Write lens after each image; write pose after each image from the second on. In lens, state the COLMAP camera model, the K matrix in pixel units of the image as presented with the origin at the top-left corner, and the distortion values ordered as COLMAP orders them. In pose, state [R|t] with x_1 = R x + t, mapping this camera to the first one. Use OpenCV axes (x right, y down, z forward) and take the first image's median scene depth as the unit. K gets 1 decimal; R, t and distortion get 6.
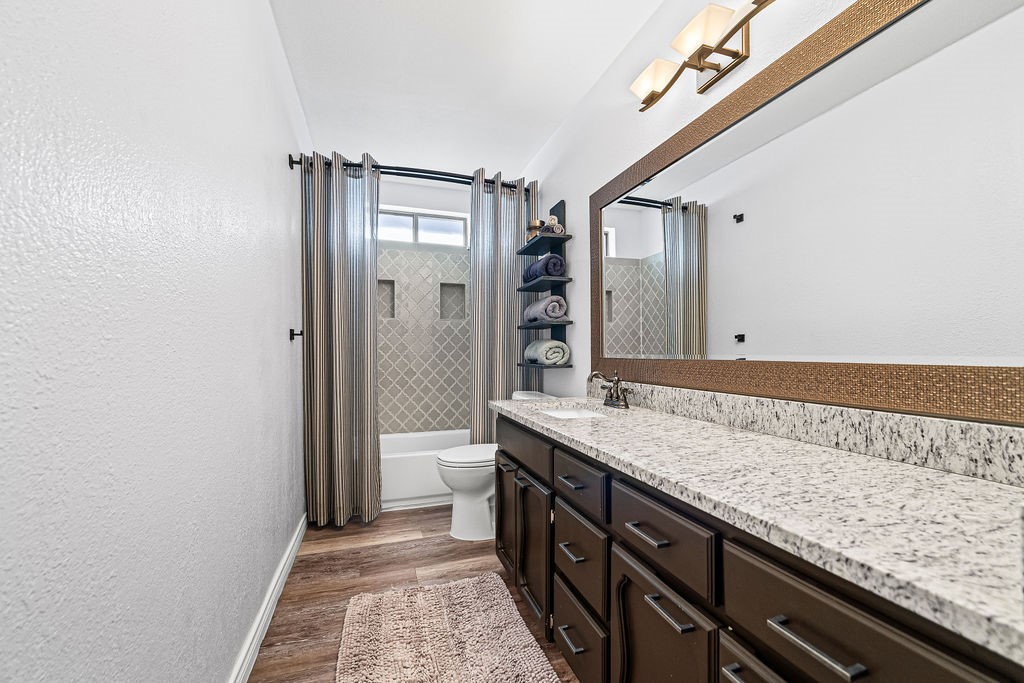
lens RADIAL K [[415.9, 0, 509.6], [0, 415.9, 350.5], [0, 0, 1]] dist [-0.015287, 0.004573]
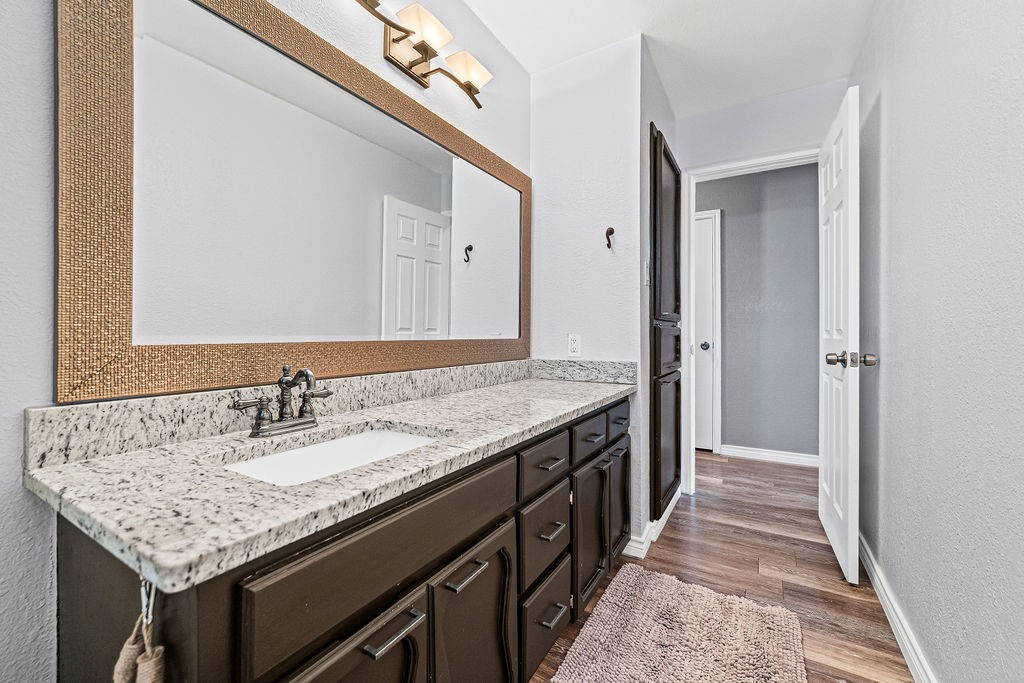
lens RADIAL K [[415.9, 0, 510.5], [0, 415.9, 331.9], [0, 0, 1]] dist [-0.015287, 0.004573]
pose [[-0.644128, 0.002995, 0.764912, -0.487593], [-0.004207, 0.999963, -0.007458, 0.008619], [-0.764906, -0.008022, -0.644092, 1.525968]]
